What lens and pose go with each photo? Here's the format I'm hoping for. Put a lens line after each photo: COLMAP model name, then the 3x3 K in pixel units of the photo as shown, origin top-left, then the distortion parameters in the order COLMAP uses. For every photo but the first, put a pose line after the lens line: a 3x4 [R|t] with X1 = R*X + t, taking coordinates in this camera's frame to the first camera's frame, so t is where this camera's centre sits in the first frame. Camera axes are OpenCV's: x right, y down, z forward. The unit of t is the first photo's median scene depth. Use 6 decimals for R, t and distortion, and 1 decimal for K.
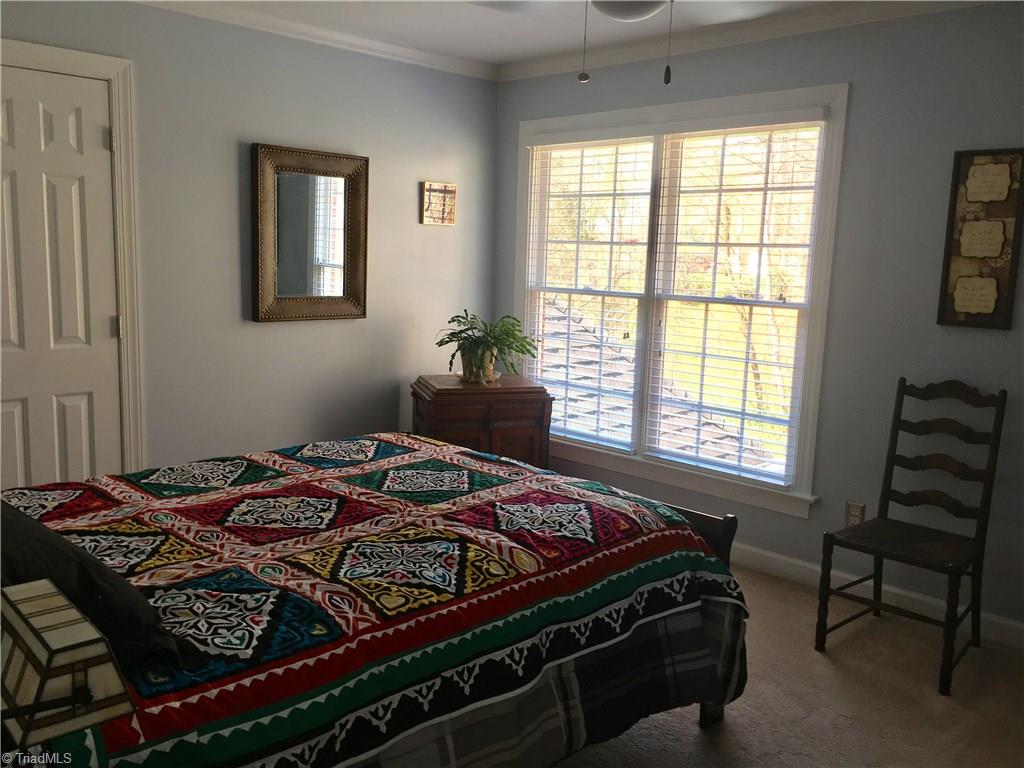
lens RADIAL K [[868.5, 0, 512.0], [0, 868.5, 384.0], [0, 0, 1]] dist [-0.025517, -0.006583]
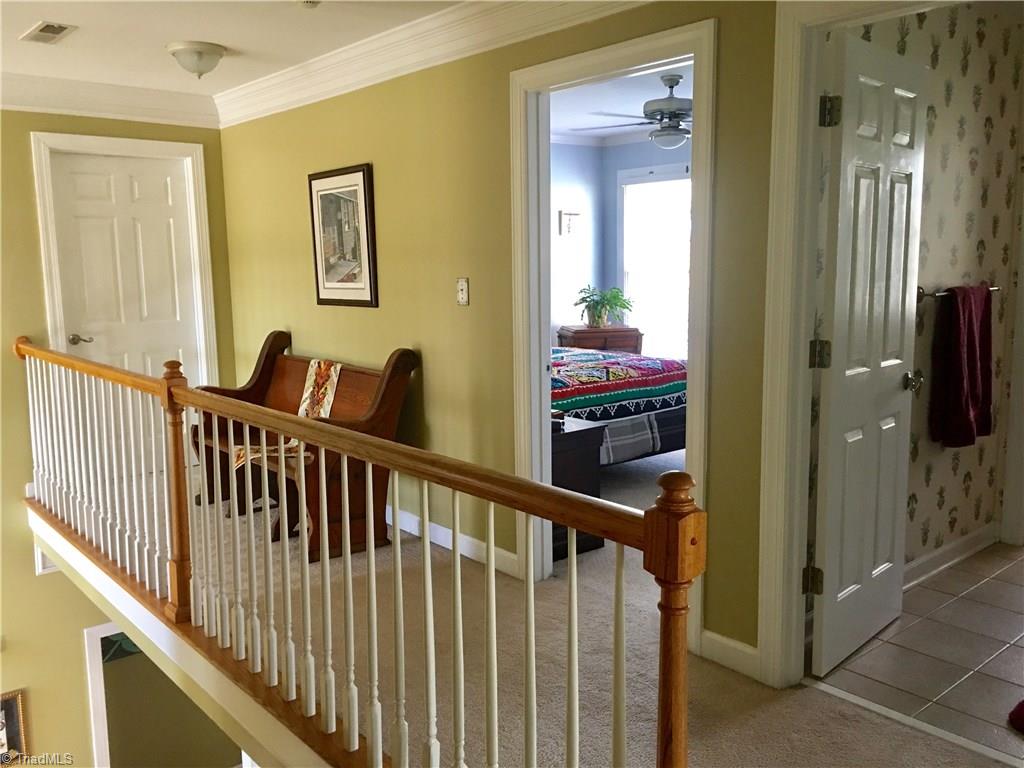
lens RADIAL K [[868.5, 0, 512.0], [0, 868.5, 384.0], [0, 0, 1]] dist [-0.025517, -0.006583]
pose [[0.994340, -0.028138, -0.102449, -0.039050], [0.027434, 0.999589, -0.008273, 0.130458], [0.102640, 0.005416, 0.994704, -0.770697]]
